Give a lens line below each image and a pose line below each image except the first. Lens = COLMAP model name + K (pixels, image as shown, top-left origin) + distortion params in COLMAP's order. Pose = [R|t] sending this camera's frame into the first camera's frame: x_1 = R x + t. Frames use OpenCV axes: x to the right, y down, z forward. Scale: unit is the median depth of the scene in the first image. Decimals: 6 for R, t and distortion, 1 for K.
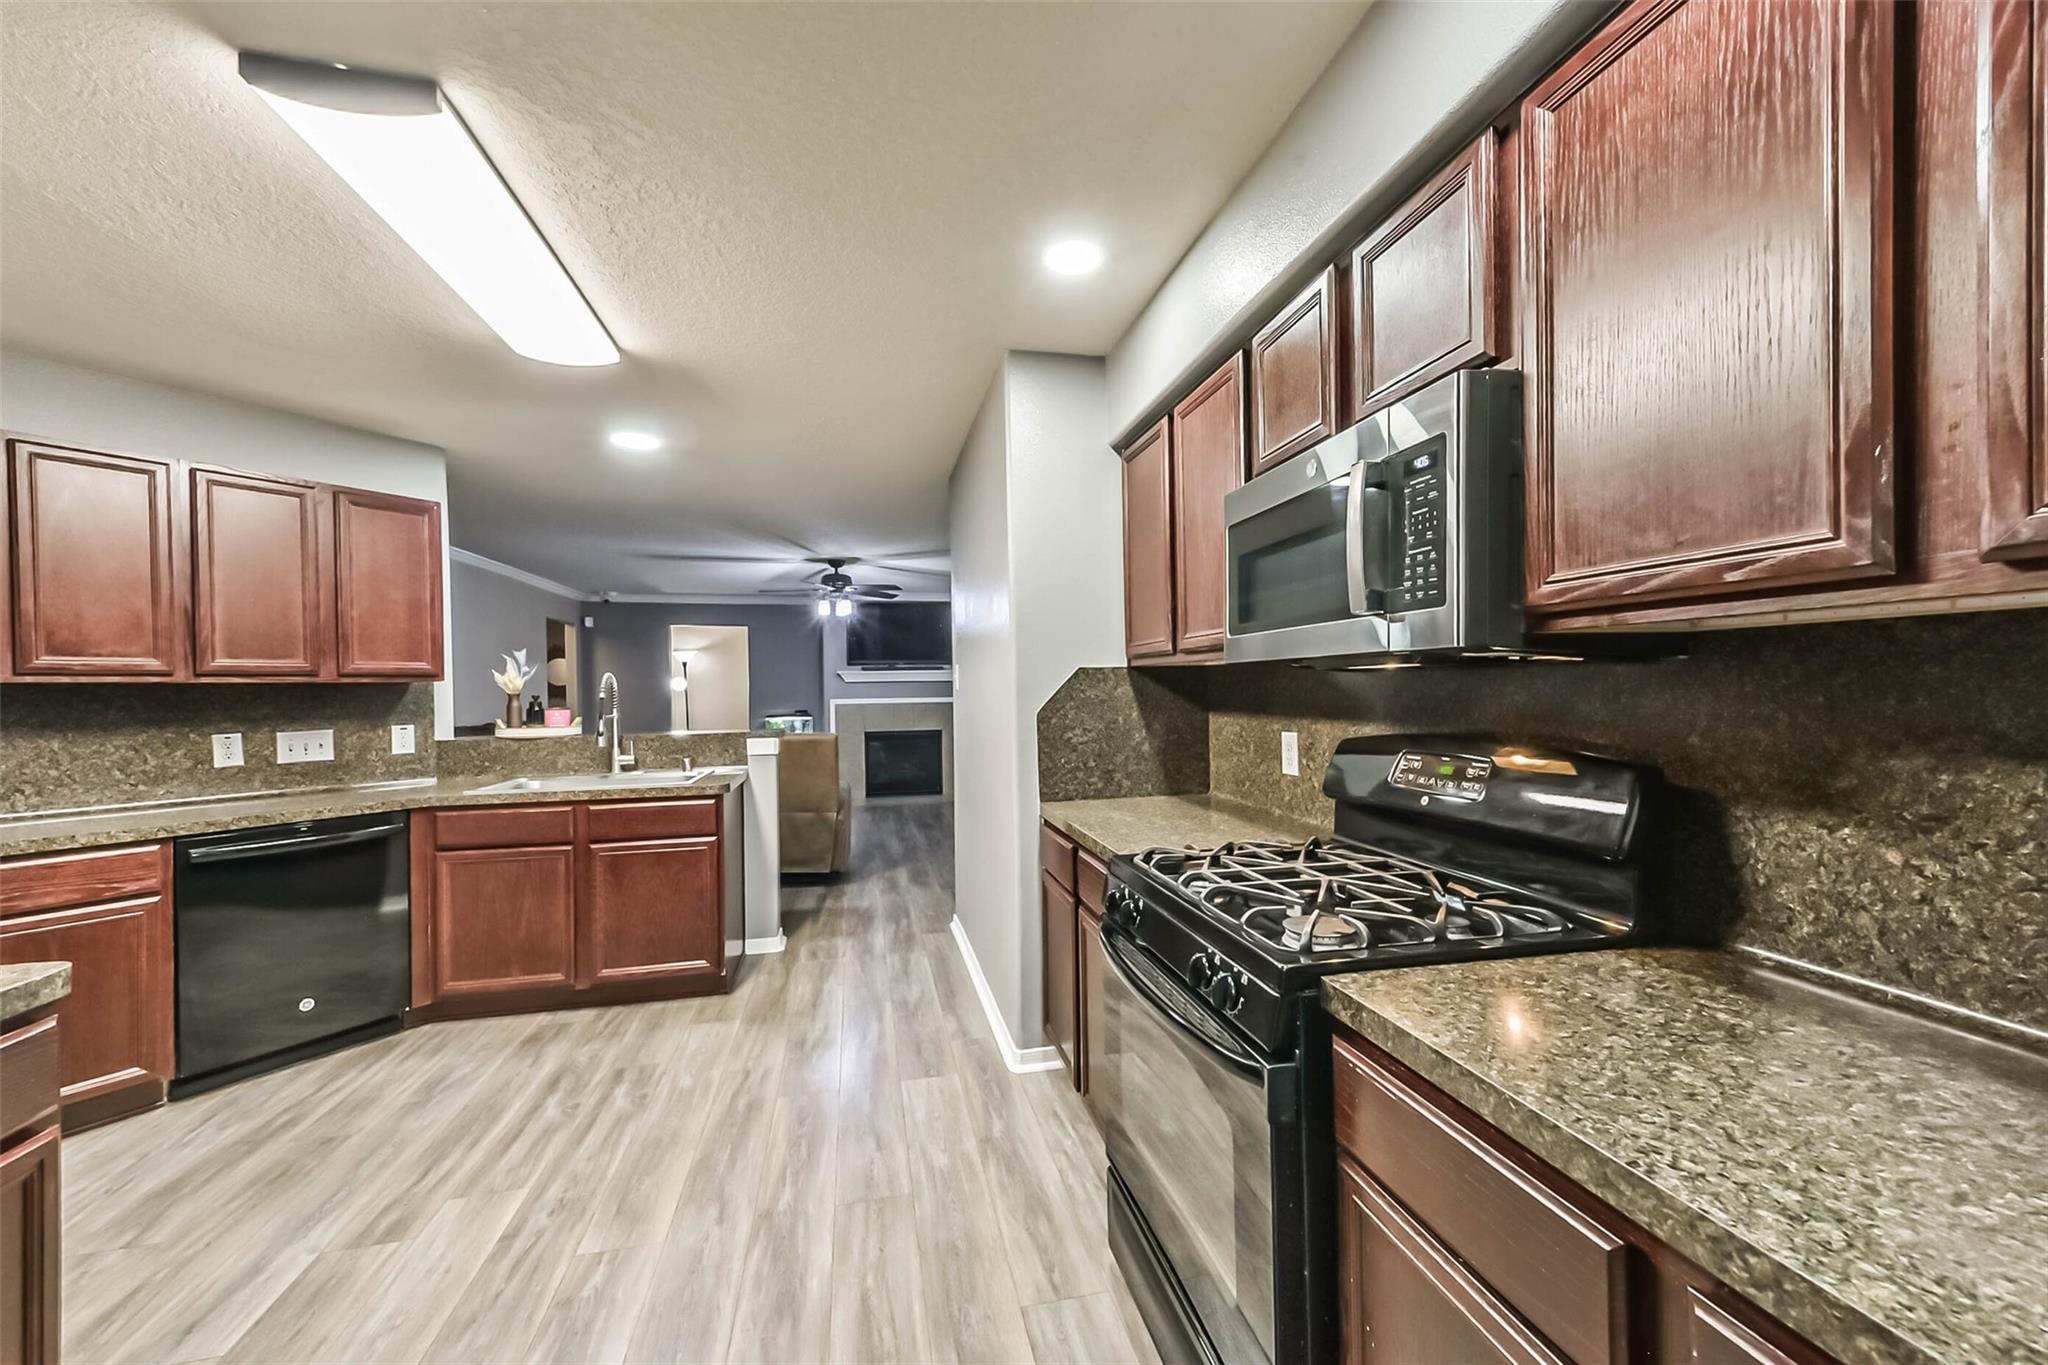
lens RADIAL K [[792.5, 0, 1035.8], [0, 792.5, 688.8], [0, 0, 1]] dist [0.012159, -0.000239]
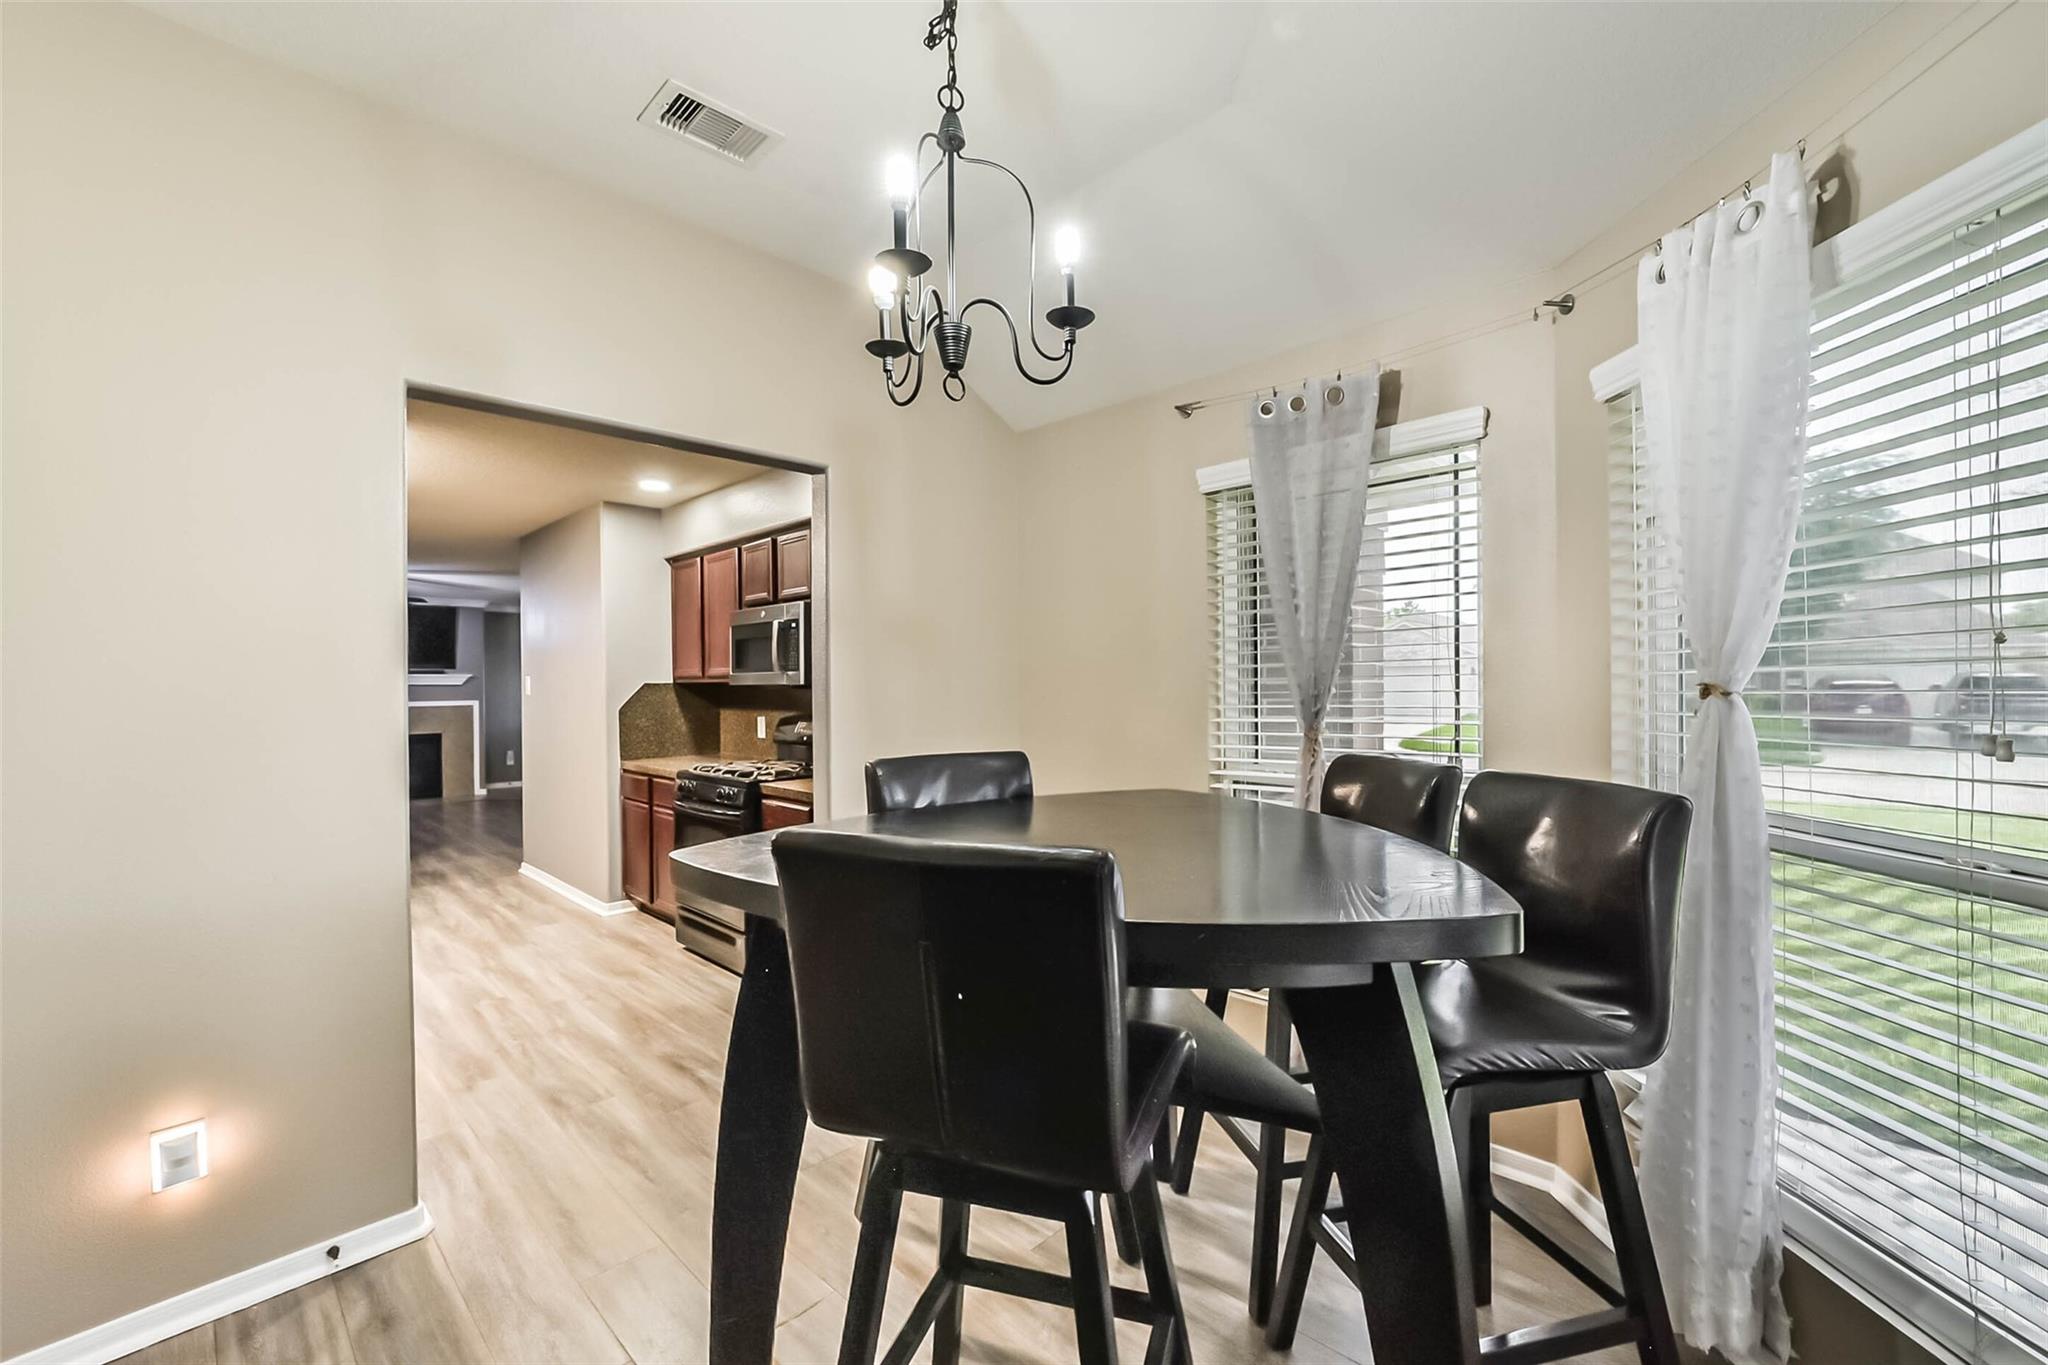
lens RADIAL K [[820.0, 0, 1021.9], [0, 820.0, 690.1], [0, 0, 1]] dist [-0.000149, -0.000072]
pose [[0.841478, 0.002416, 0.540286, -0.189893], [-0.001863, 0.999997, -0.001570, -0.009401], [-0.540288, 0.000314, 0.841480, -0.834740]]
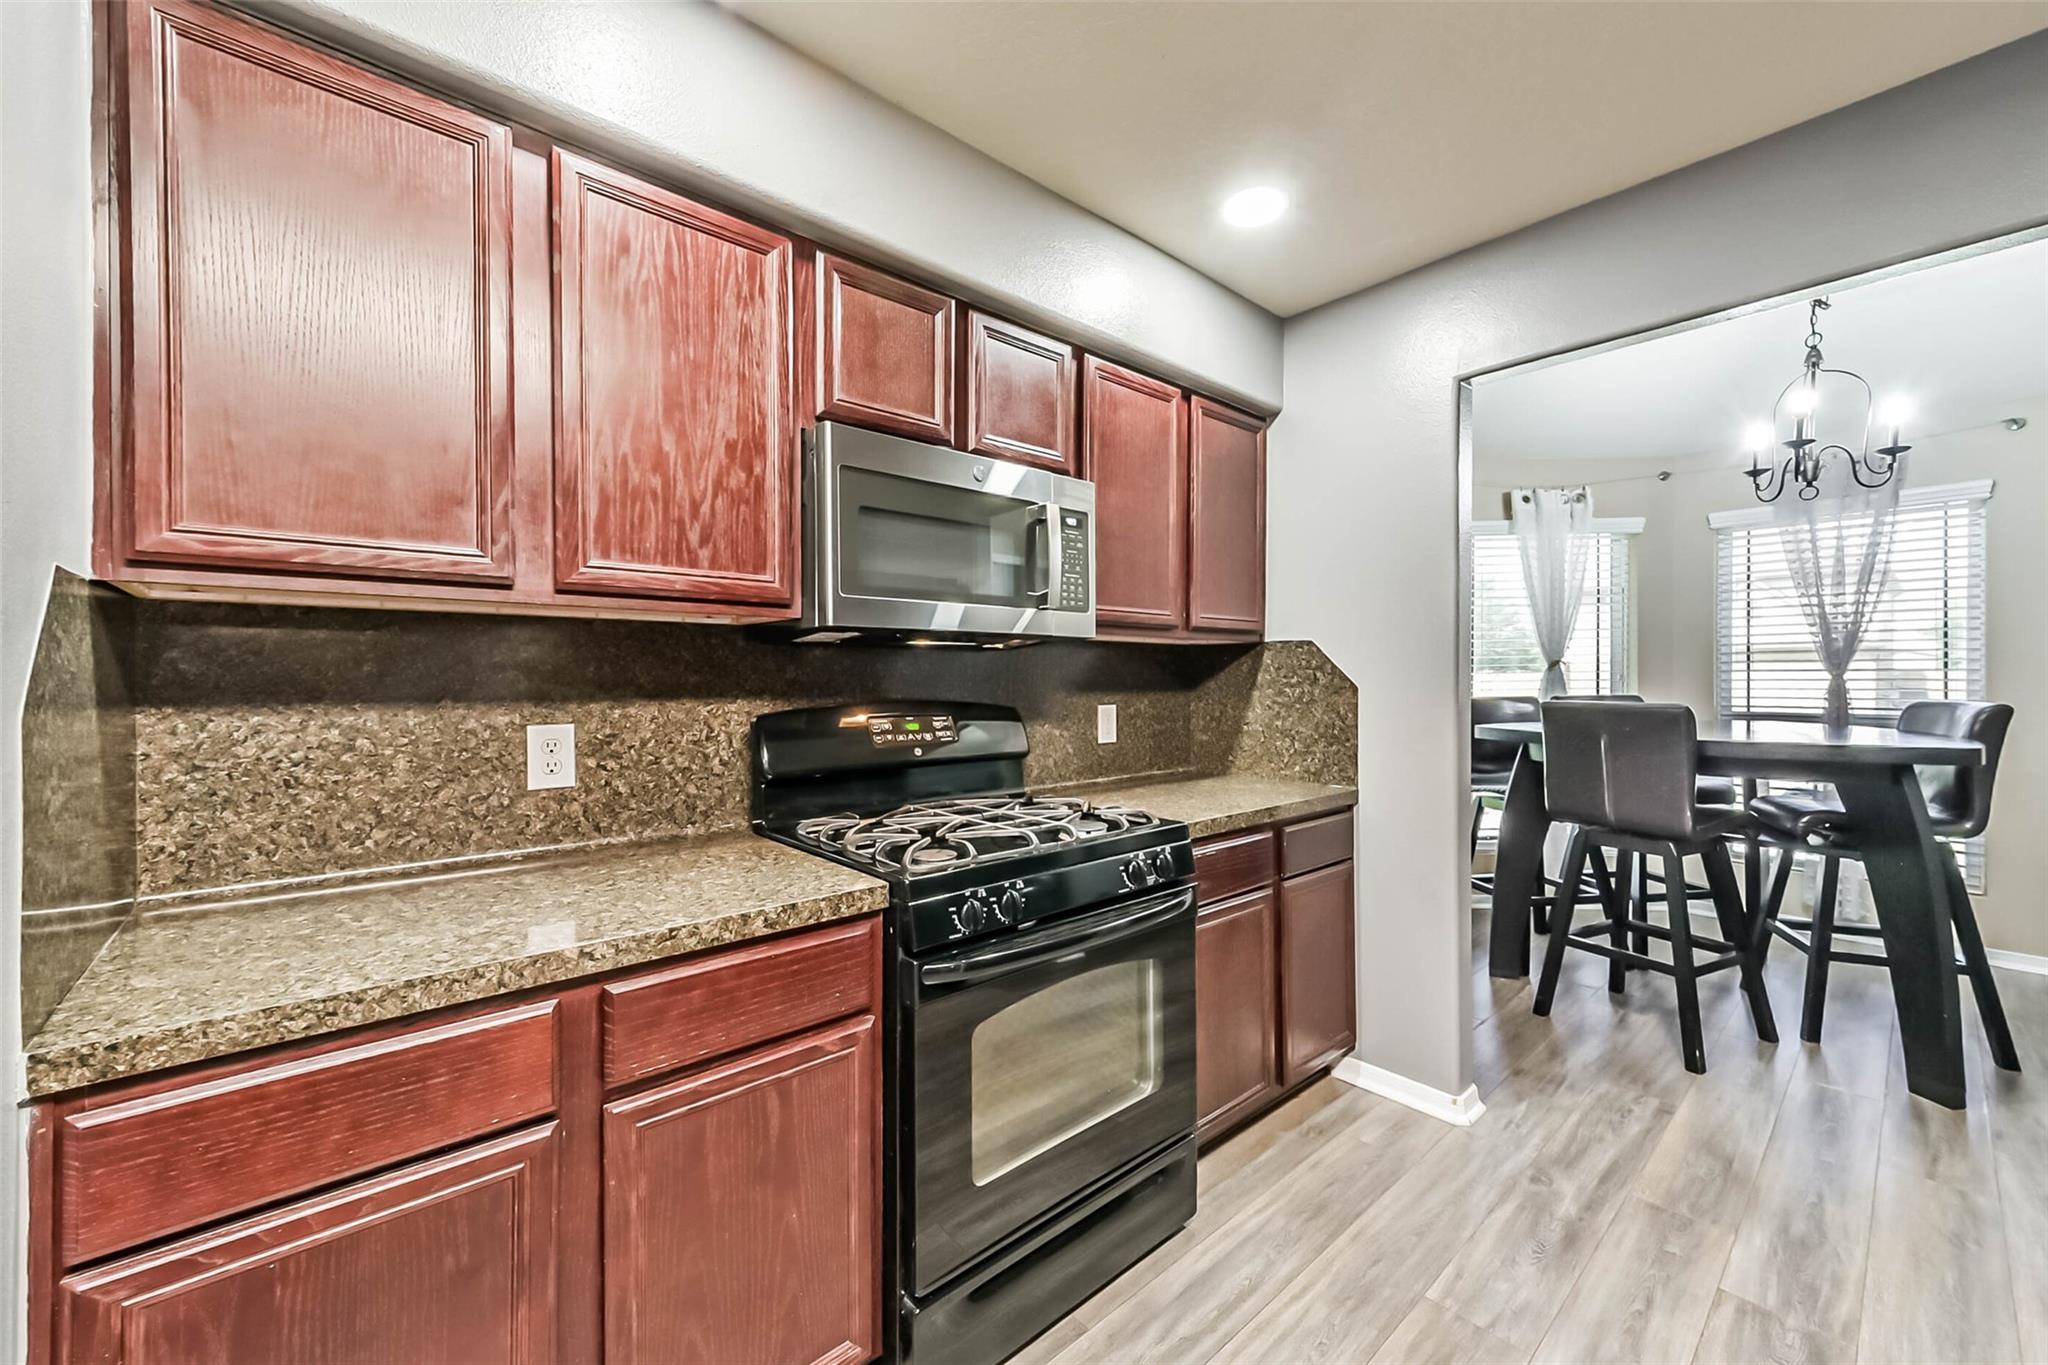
lens RADIAL K [[804.3, 0, 1027.7], [0, 804.3, 684.3], [0, 0, 1]] dist [0.014440, -0.000315]
pose [[-0.479445, 0.010658, 0.877507, -0.339855], [0.010898, 0.999921, -0.006191, 0.021971], [-0.877504, 0.006595, -0.479523, 0.718226]]
